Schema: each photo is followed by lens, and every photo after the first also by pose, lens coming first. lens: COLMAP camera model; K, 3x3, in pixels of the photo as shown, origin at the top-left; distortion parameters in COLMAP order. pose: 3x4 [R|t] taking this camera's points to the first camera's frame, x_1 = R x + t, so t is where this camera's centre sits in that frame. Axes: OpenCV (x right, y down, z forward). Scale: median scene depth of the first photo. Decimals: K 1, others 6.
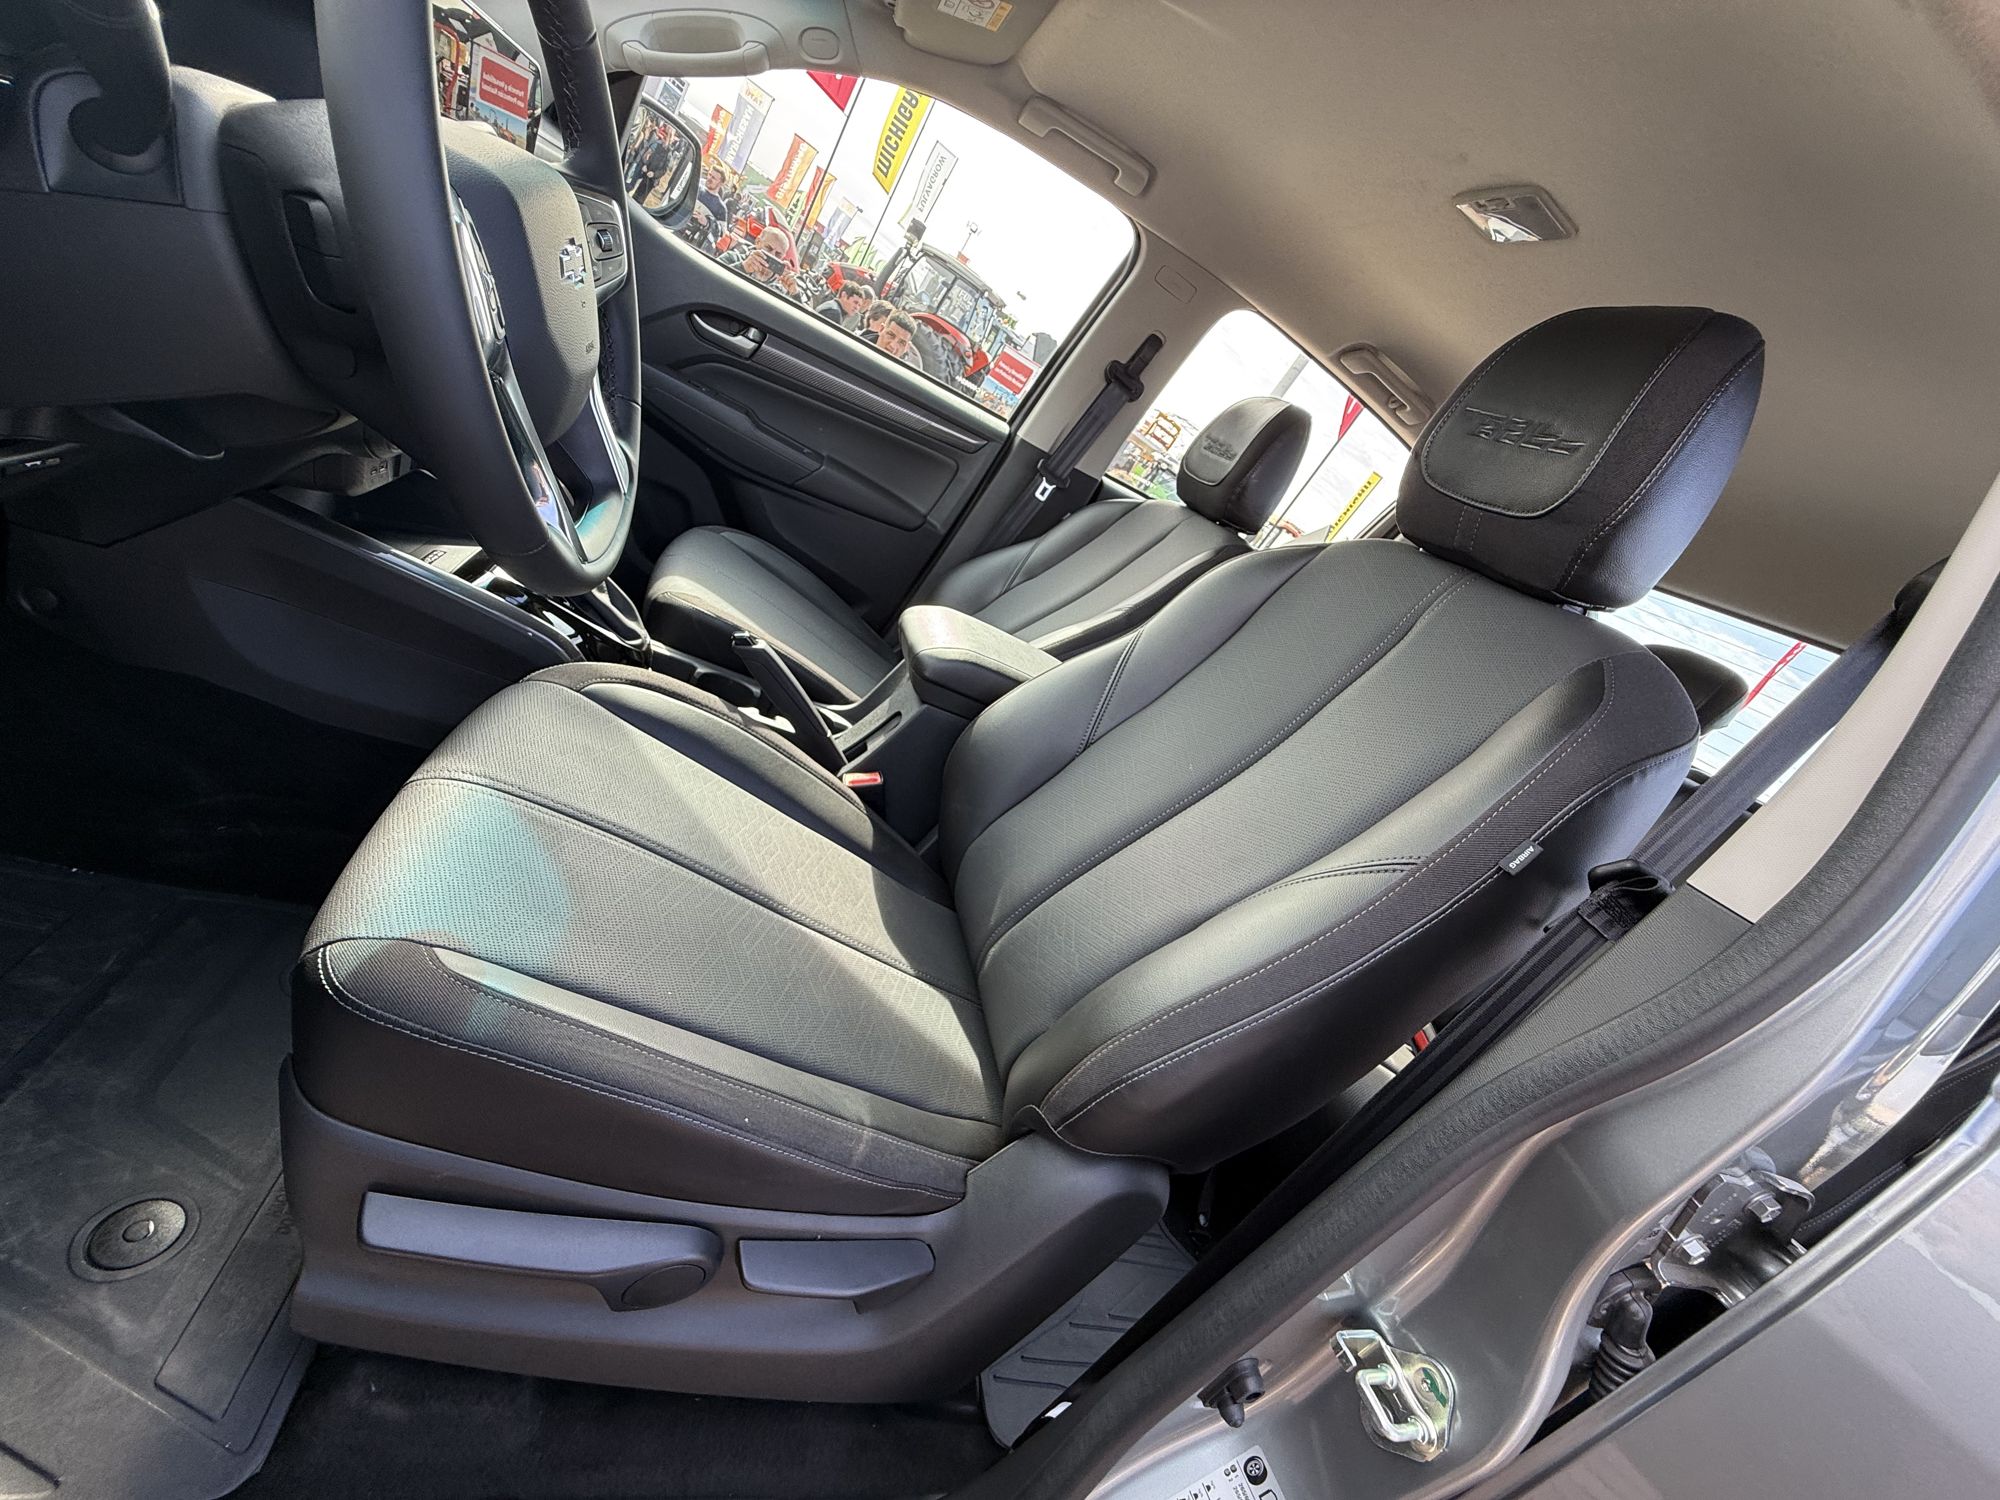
lens RADIAL K [[813.2, 0, 1000.0], [0, 813.2, 750.0], [0, 0, 1]] dist [-0.001115, -0.000280]
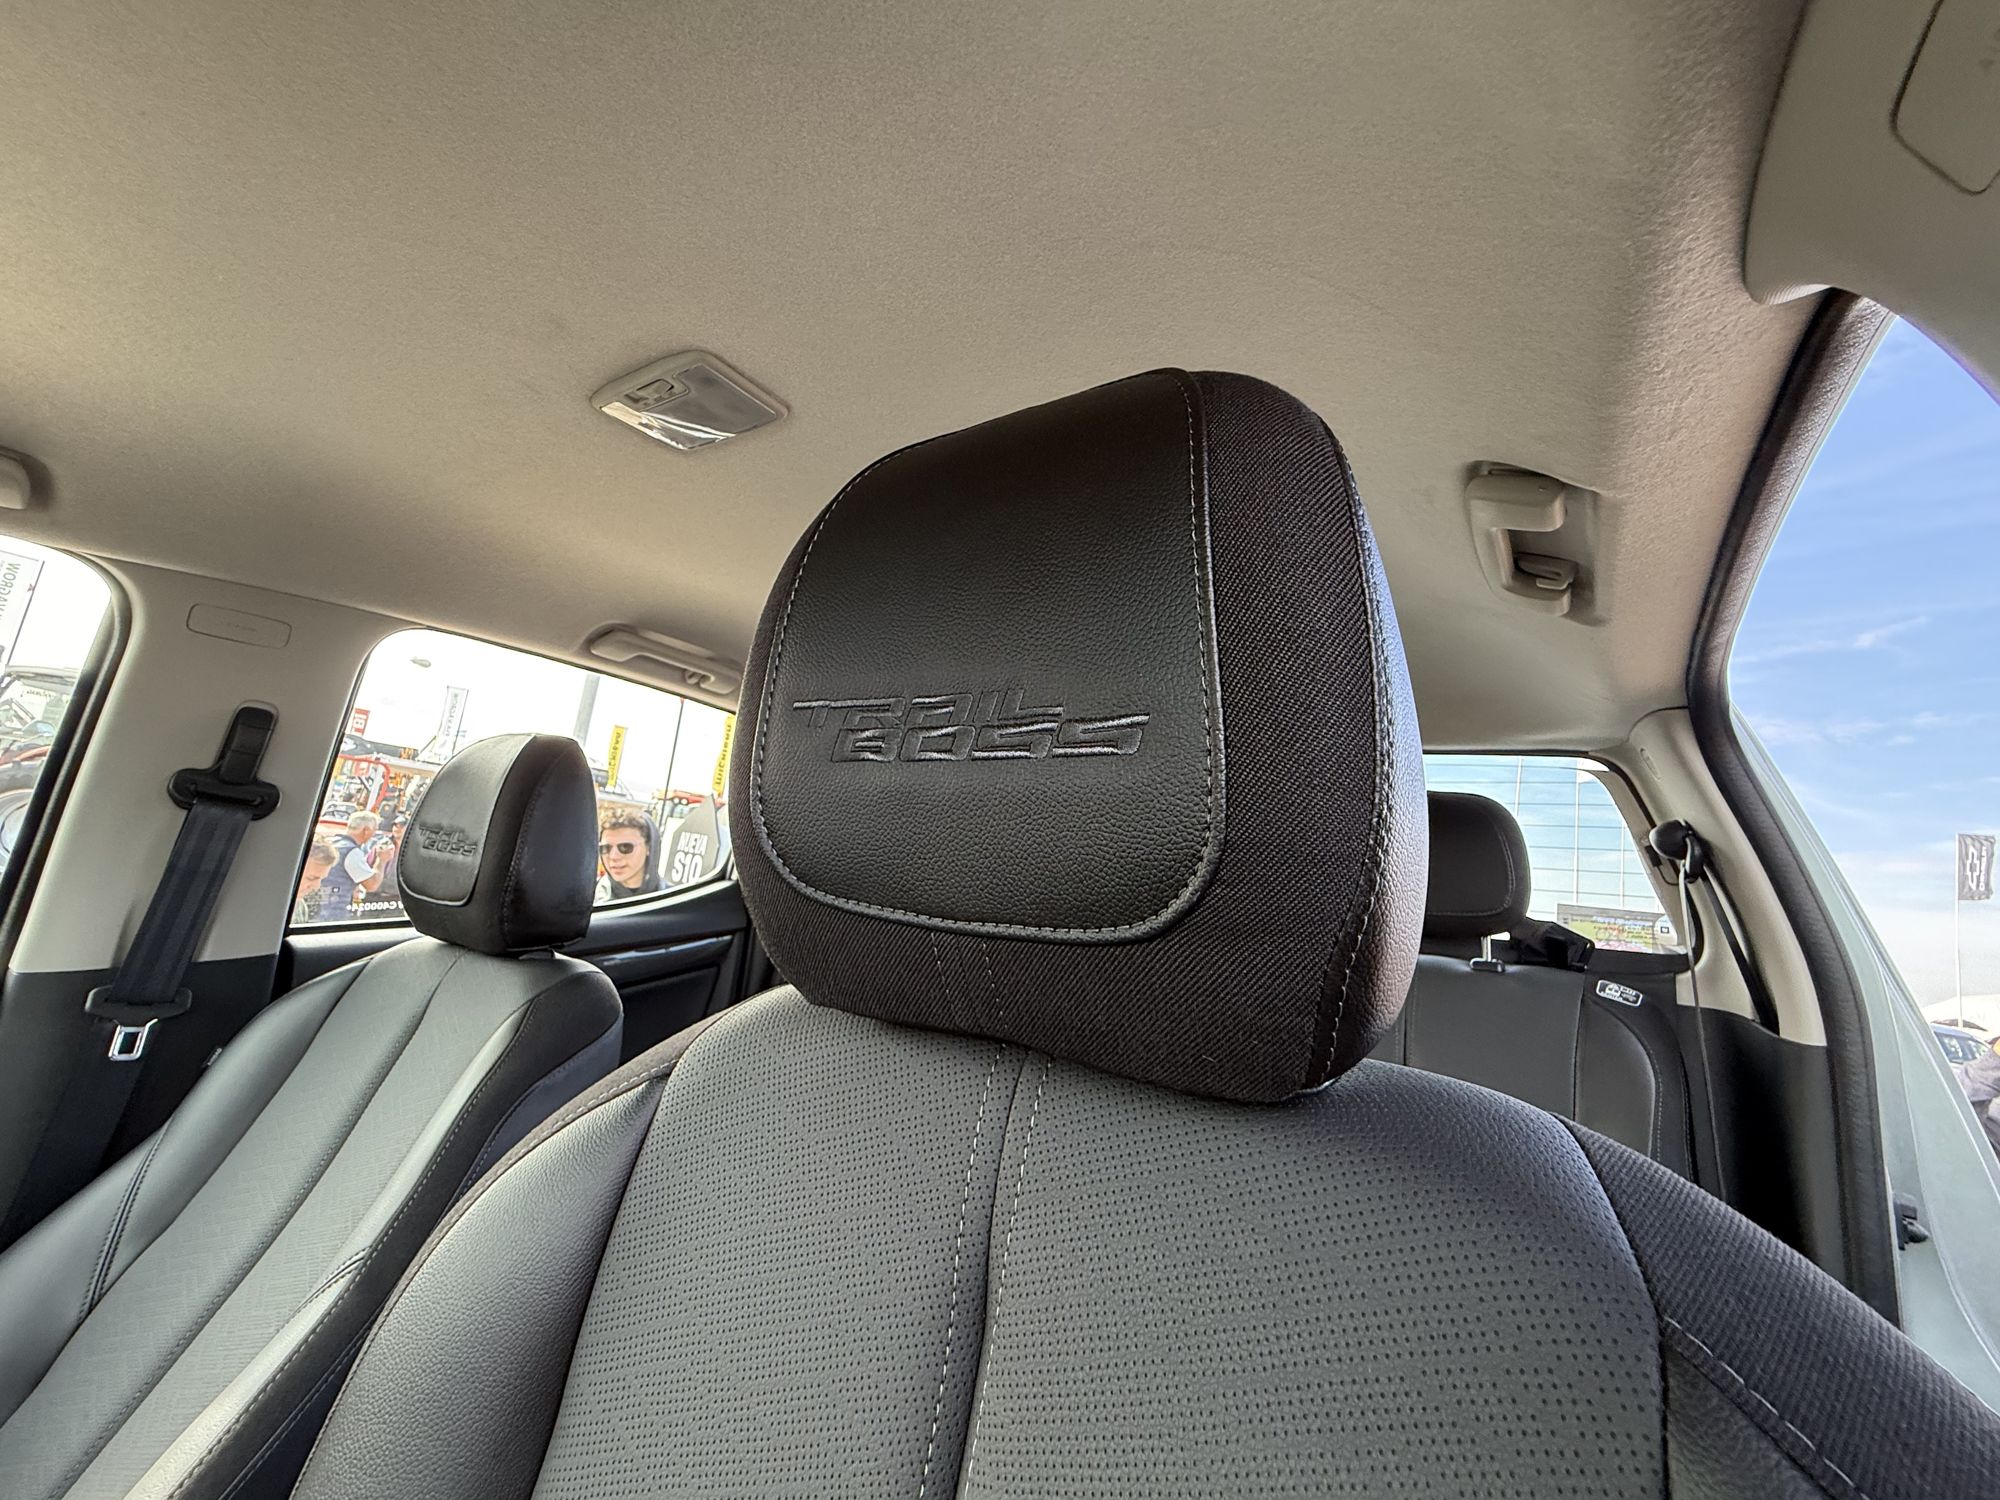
lens RADIAL K [[813.2, 0, 1000.0], [0, 813.2, 750.0], [0, 0, 1]] dist [-0.001115, -0.000280]
pose [[0.685034, -0.365659, 0.630097, 0.176223], [0.536078, 0.838679, -0.096113, -0.140539], [-0.493305, 0.403622, 0.770545, 0.295840]]
